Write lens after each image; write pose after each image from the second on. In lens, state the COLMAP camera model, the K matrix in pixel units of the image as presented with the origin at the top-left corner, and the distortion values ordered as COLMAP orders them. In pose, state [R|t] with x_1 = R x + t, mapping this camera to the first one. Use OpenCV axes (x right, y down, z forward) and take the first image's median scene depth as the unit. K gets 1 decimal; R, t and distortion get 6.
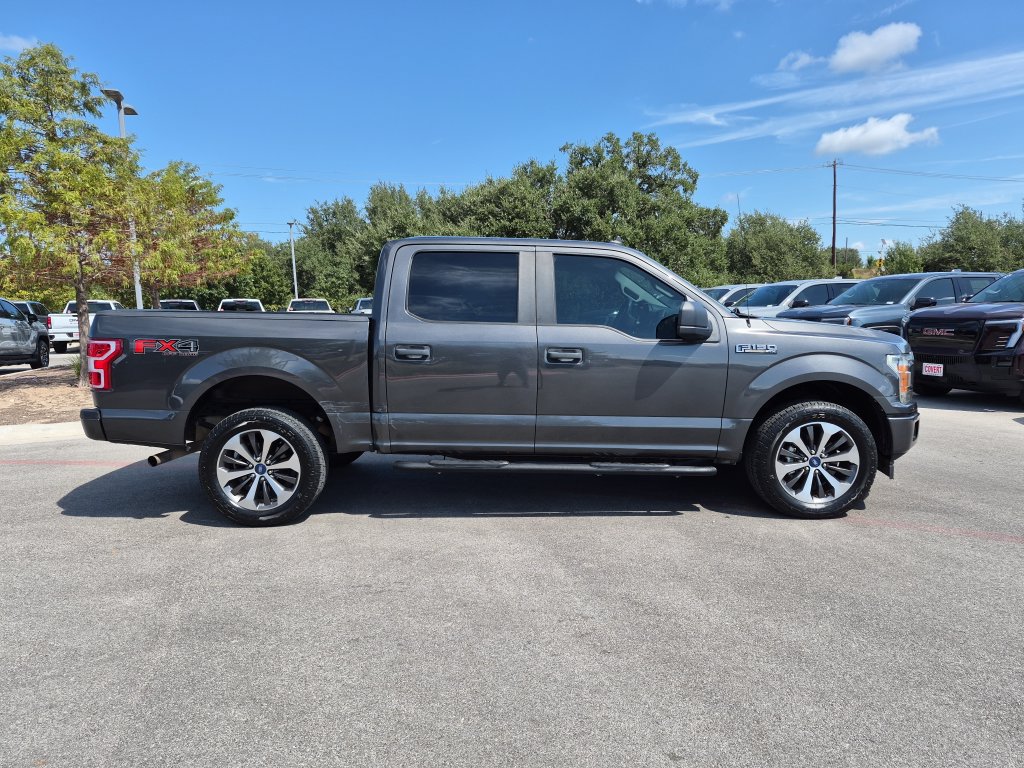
lens RADIAL K [[714.2, 0, 509.5], [0, 714.2, 394.6], [0, 0, 1]] dist [0.066990, -0.062961]
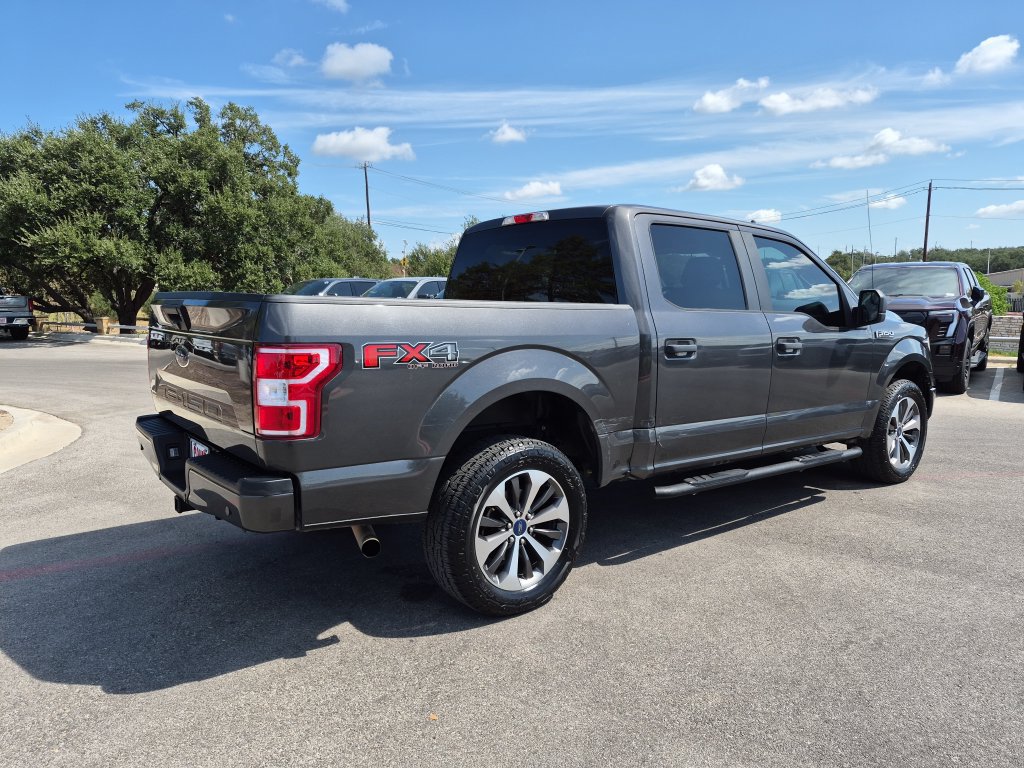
lens RADIAL K [[714.2, 0, 516.6], [0, 714.2, 389.0], [0, 0, 1]] dist [0.066990, -0.062961]
pose [[0.787089, -0.068881, 0.612982, -0.752320], [0.066698, 0.997423, 0.026438, -0.045719], [-0.613223, 0.020075, 0.789655, 0.461906]]
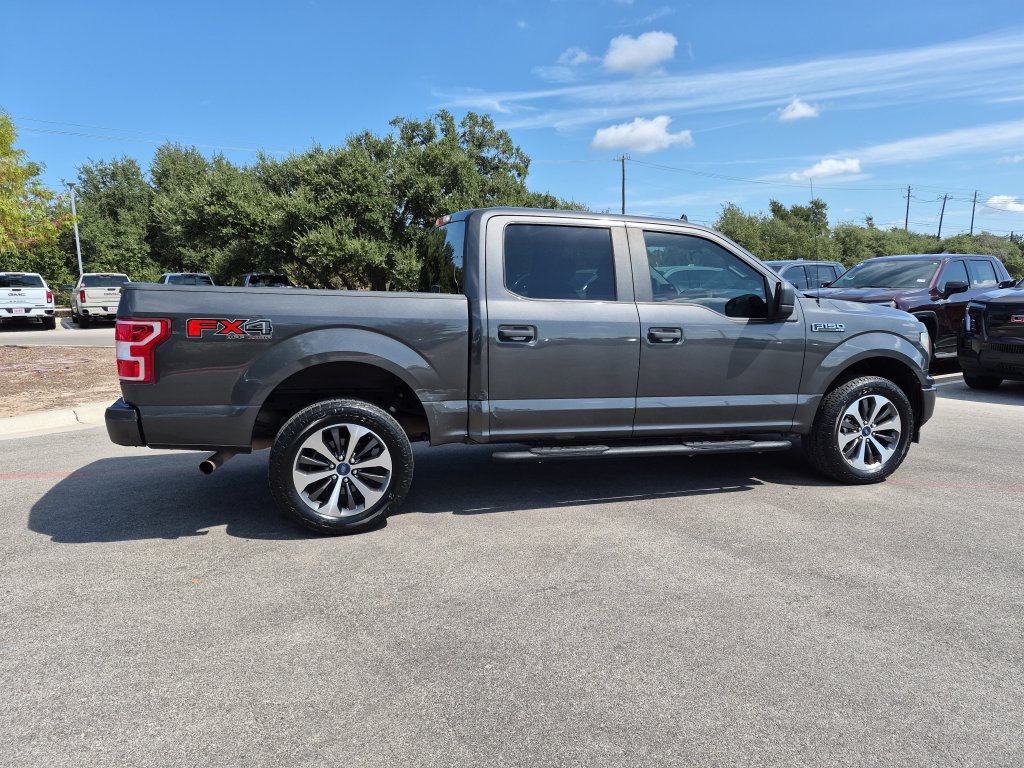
lens RADIAL K [[714.2, 0, 519.5], [0, 714.2, 399.6], [0, 0, 1]] dist [0.066990, -0.062961]
pose [[0.955877, -0.033378, 0.291865, -0.391243], [0.023927, 0.999069, 0.035893, -0.006350], [-0.292792, -0.027326, 0.955786, 0.112863]]
